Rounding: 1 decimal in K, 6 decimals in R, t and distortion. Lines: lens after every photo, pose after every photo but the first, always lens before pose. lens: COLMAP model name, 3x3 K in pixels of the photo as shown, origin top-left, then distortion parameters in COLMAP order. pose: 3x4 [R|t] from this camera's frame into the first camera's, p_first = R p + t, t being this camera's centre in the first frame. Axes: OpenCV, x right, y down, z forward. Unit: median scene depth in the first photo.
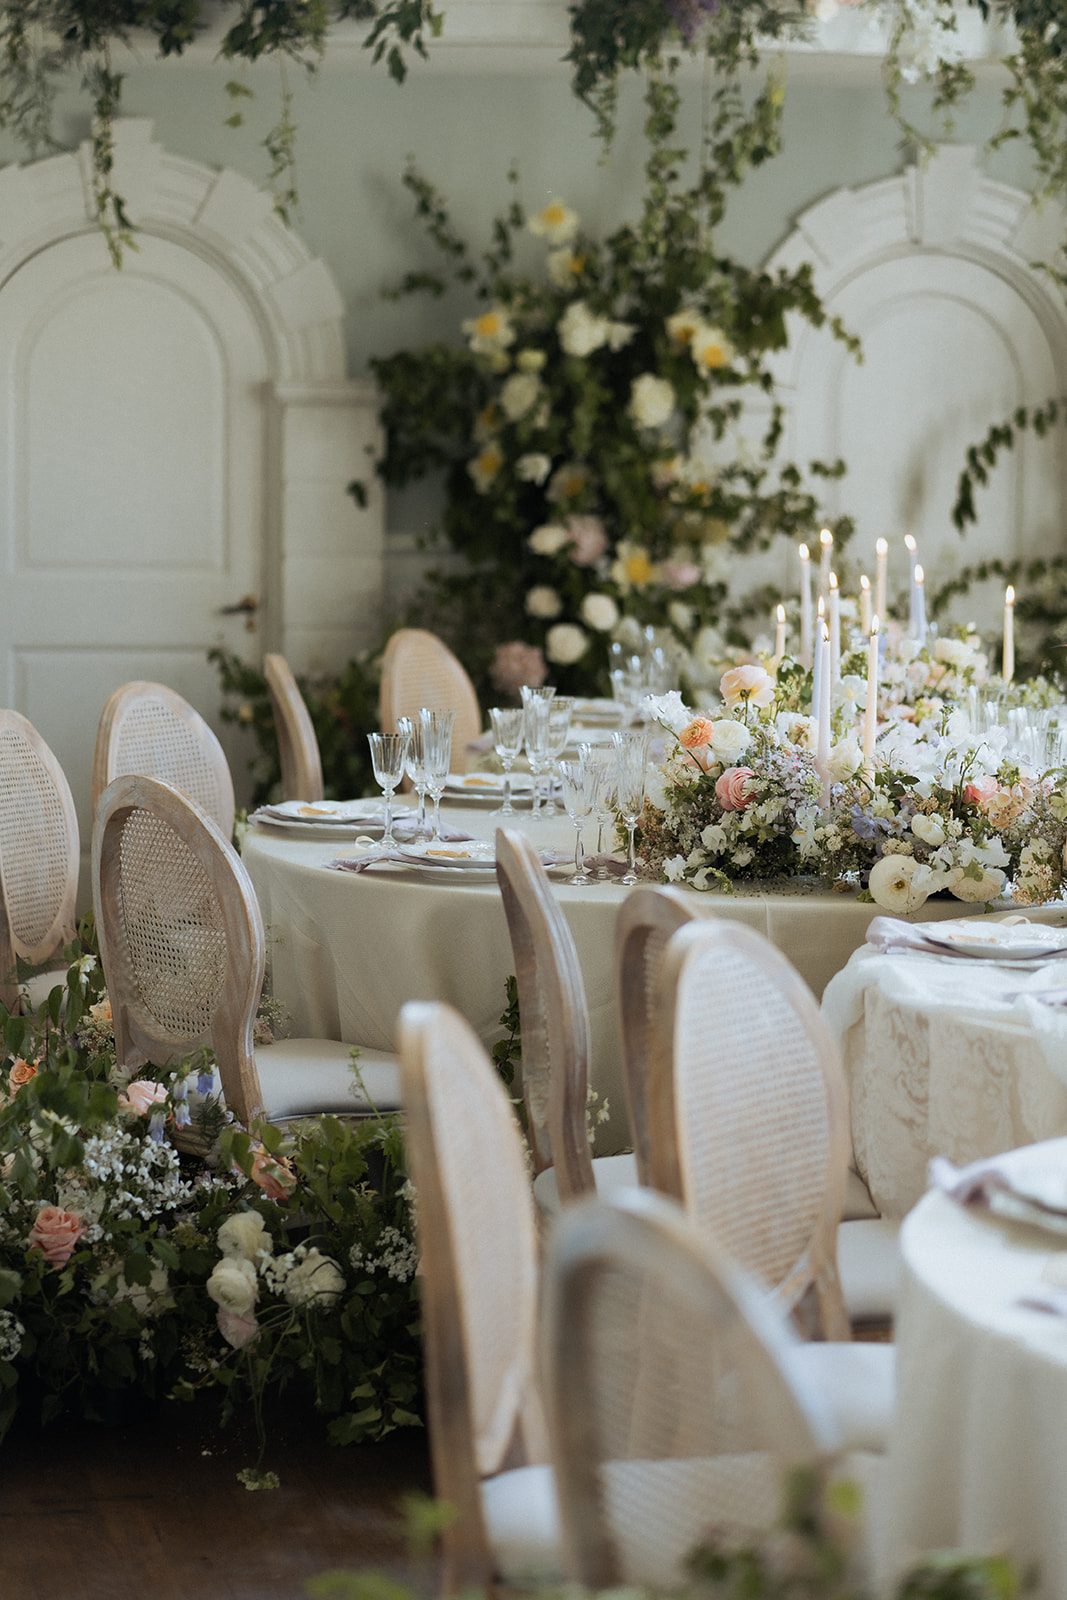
lens RADIAL K [[3940.5, 0, 533.5], [0, 3940.5, 800.0], [0, 0, 1]] dist [0.003618, -0.056985]
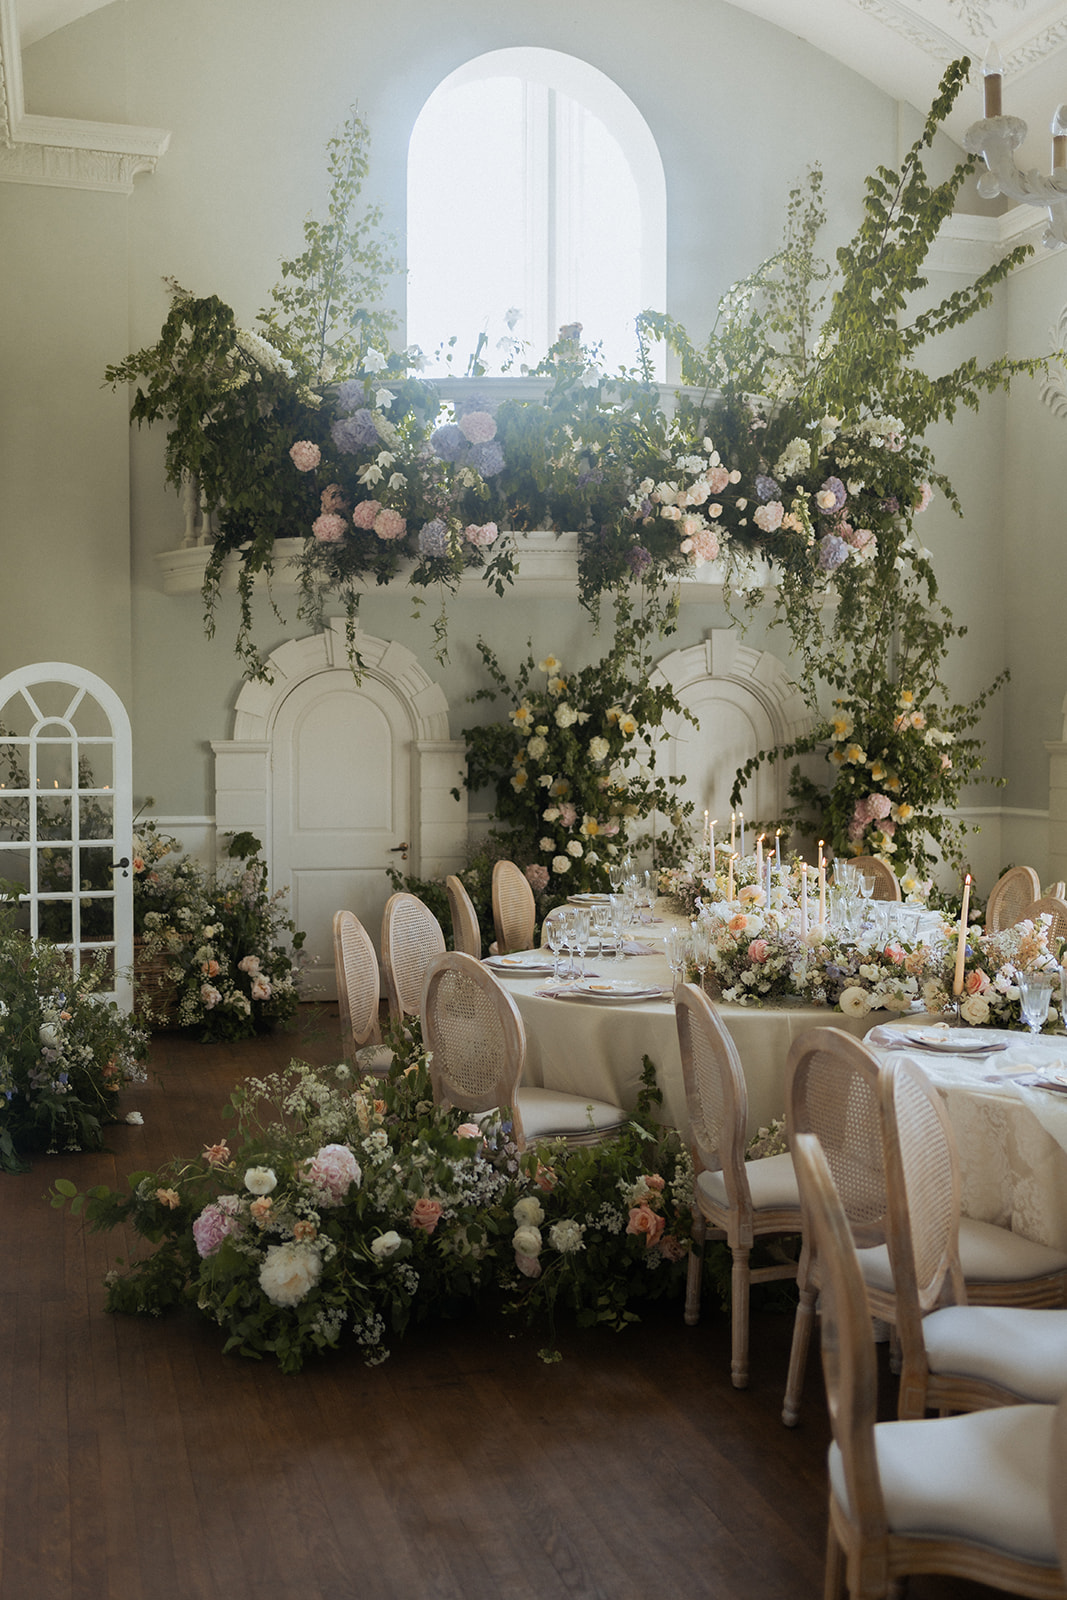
lens RADIAL K [[1625.0, 0, 533.5], [0, 1625.0, 800.0], [0, 0, 1]] dist [-0.000295, 0.012697]
pose [[0.997413, -0.011465, 0.070960, -0.069773], [0.016415, 0.997441, -0.069585, -0.014326], [-0.069981, 0.070569, 0.995049, 0.142119]]
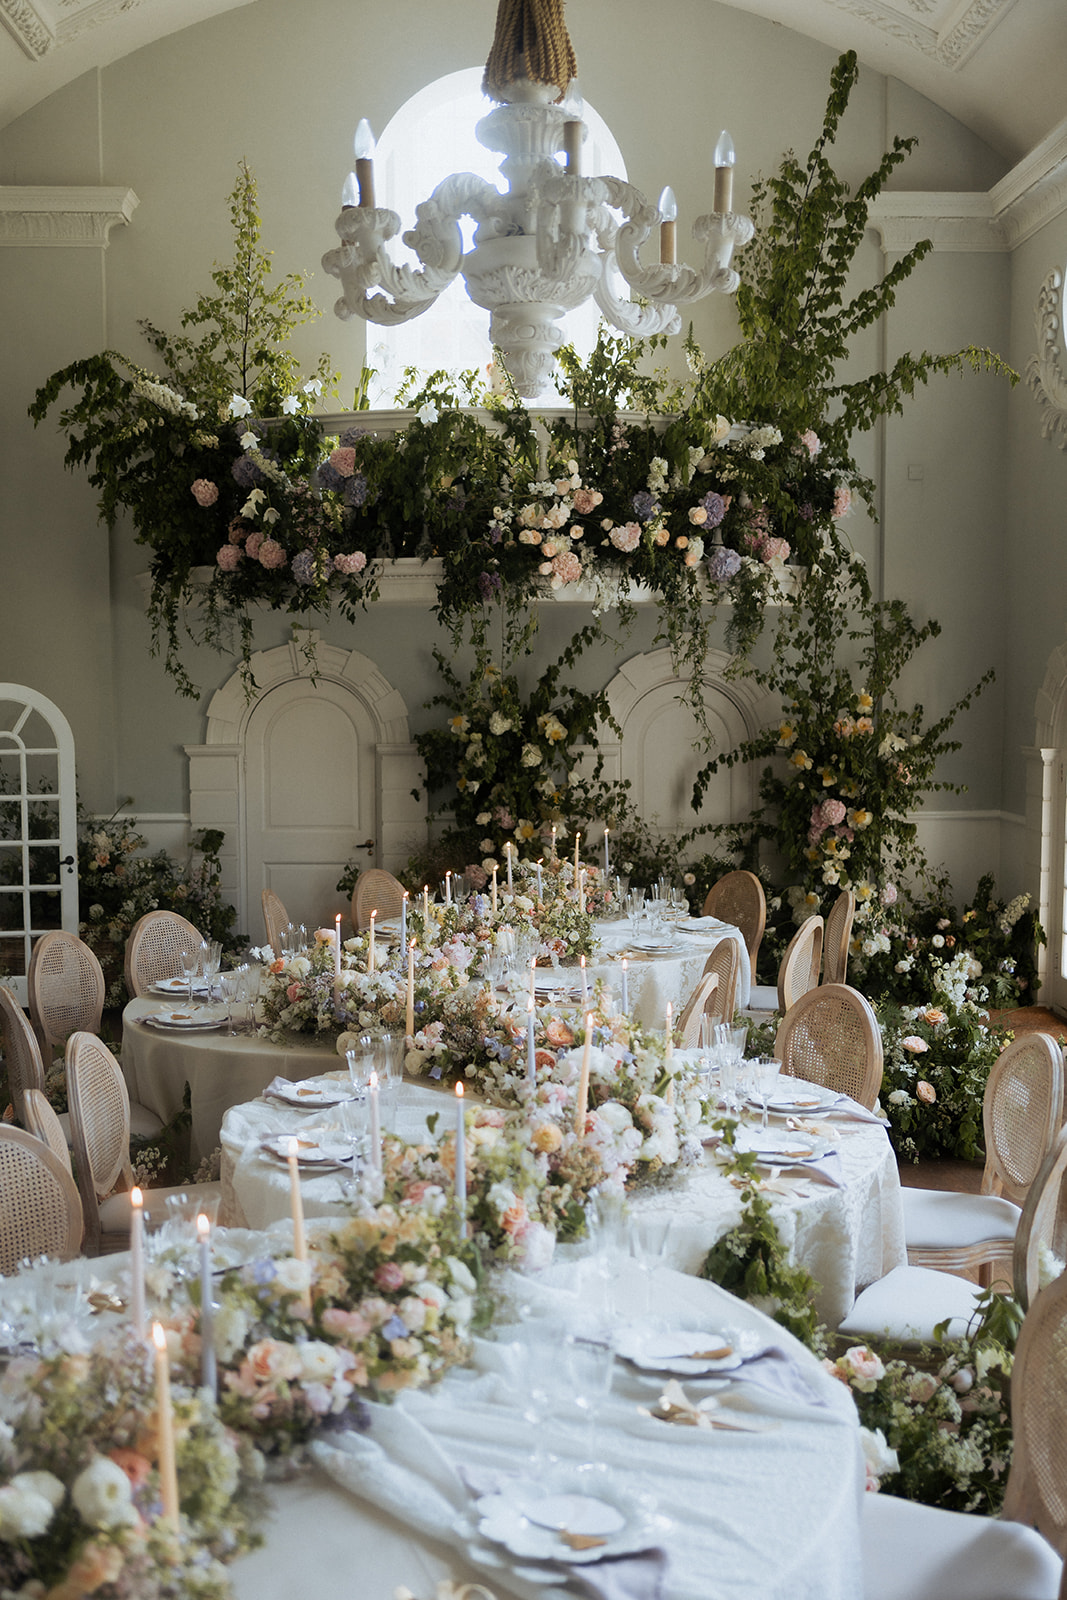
lens RADIAL K [[1657.9, 0, 531.3], [0, 1657.9, 805.9], [0, 0, 1]] dist [0.006737, -0.011215]
pose [[0.981707, 0.002346, -0.190381, 0.213576], [-0.007982, 0.999552, -0.028841, -0.048451], [0.190228, 0.029833, 0.981286, 0.102204]]
